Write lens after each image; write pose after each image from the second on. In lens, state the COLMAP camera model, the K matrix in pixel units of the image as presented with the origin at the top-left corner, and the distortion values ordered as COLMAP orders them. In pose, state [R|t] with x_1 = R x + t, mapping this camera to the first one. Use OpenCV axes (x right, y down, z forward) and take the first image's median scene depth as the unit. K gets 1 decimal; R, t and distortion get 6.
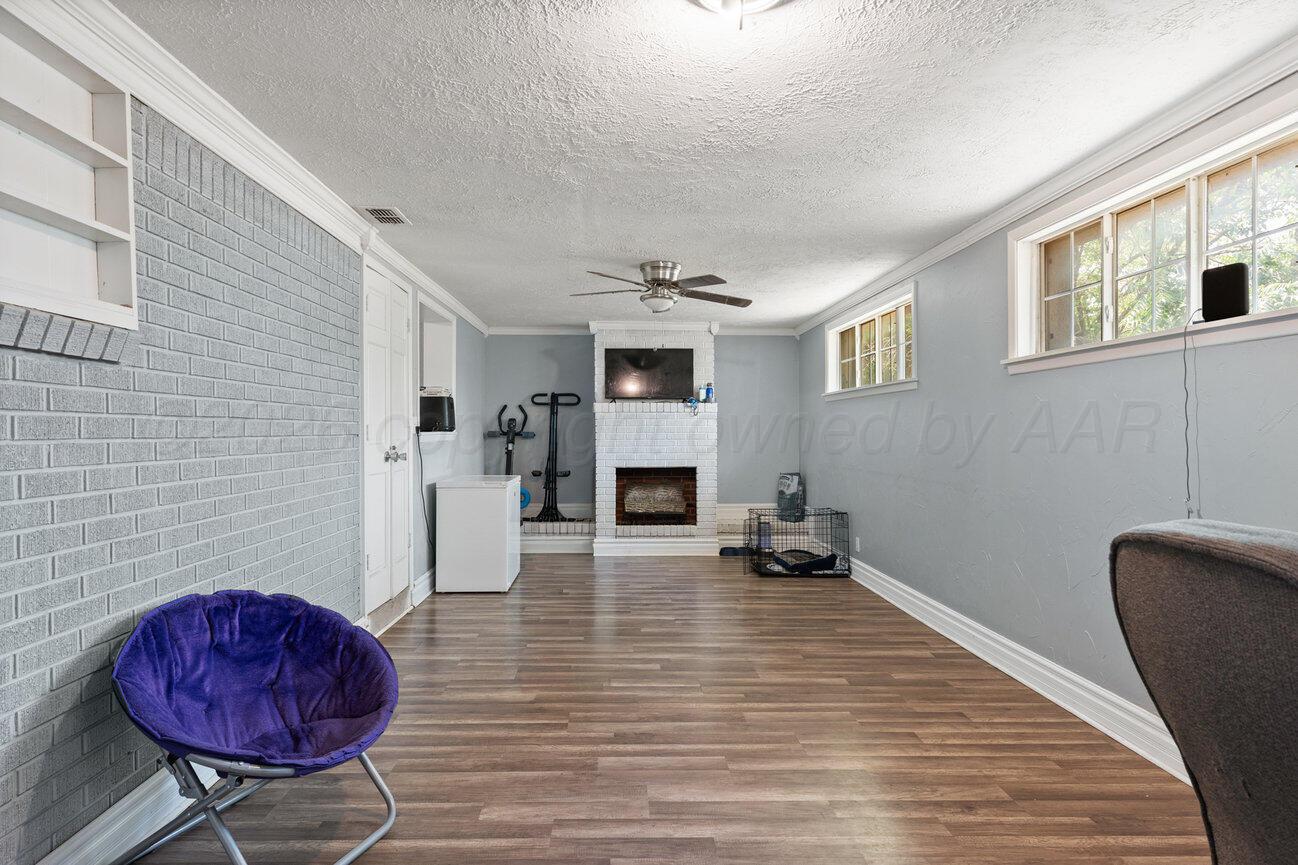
lens RADIAL K [[660.8, 0, 645.2], [0, 660.8, 432.1], [0, 0, 1]] dist [0.000024, -0.001259]
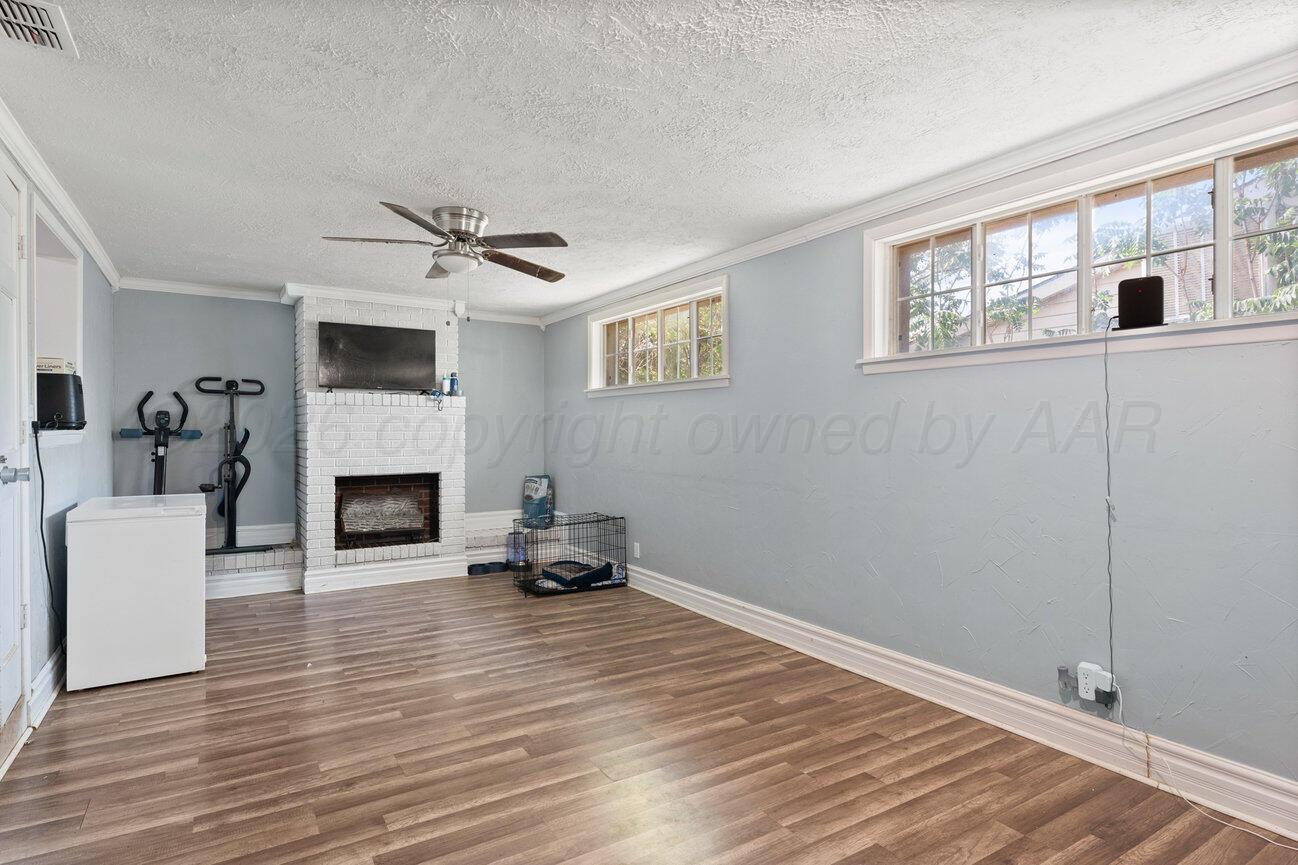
lens RADIAL K [[660.8, 0, 650.6], [0, 660.8, 432.9], [0, 0, 1]] dist [0.000024, -0.001259]
pose [[0.868860, 0.000043, 0.495058, -0.148154], [-0.002012, 0.999992, 0.003444, -0.000919], [-0.495054, -0.003988, 0.868853, 0.198750]]
